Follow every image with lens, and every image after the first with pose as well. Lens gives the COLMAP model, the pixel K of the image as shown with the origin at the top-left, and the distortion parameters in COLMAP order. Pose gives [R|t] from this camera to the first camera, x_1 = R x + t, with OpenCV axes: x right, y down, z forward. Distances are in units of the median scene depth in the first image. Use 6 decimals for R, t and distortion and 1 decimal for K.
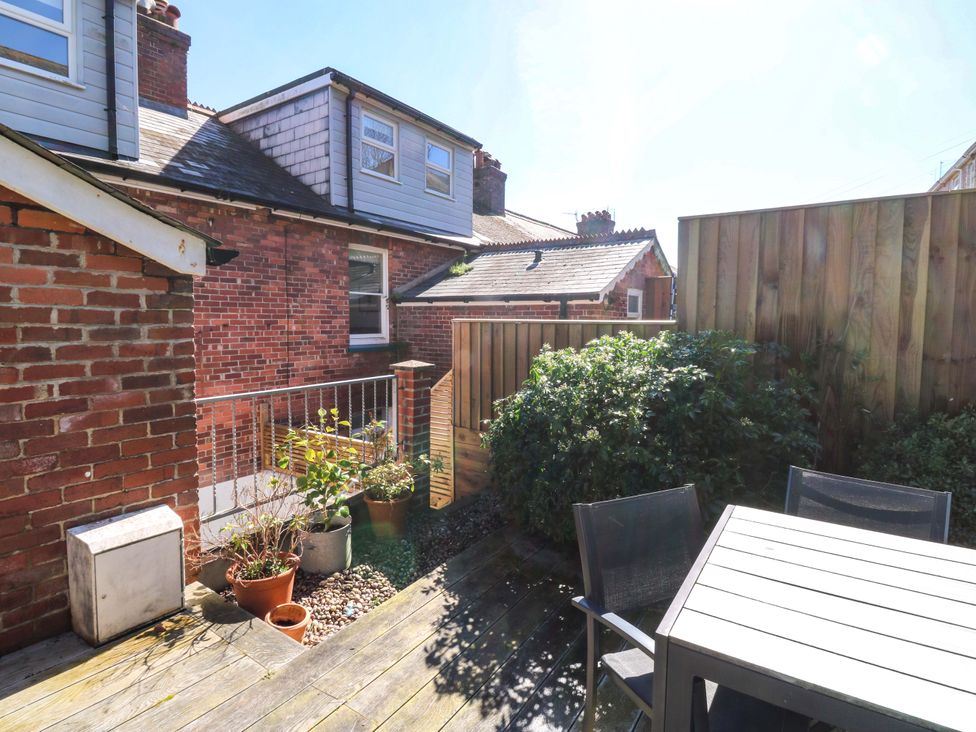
lens RADIAL K [[520.6, 0, 488.5], [0, 520.6, 360.2], [0, 0, 1]] dist [-0.004514, 0.000130]
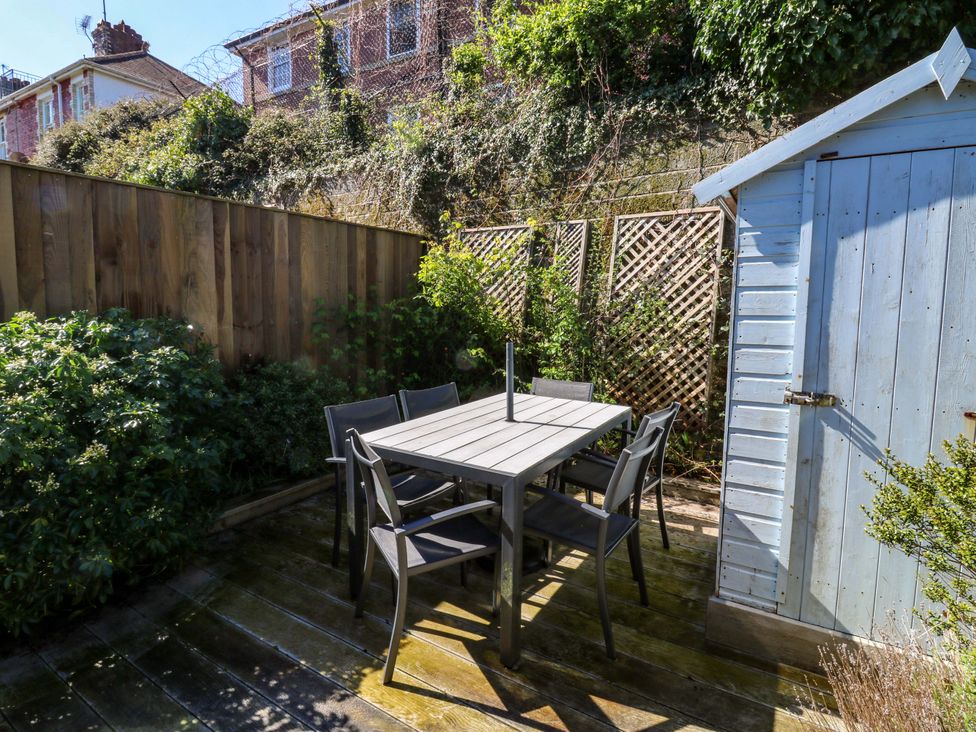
lens RADIAL K [[520.6, 0, 488.5], [0, 520.6, 360.4], [0, 0, 1]] dist [-0.004514, 0.000130]
pose [[-0.056946, -0.117202, 0.991474, -0.505264], [0.075388, 0.989746, 0.121328, -0.030341], [-0.995527, 0.081654, -0.047526, 0.416409]]
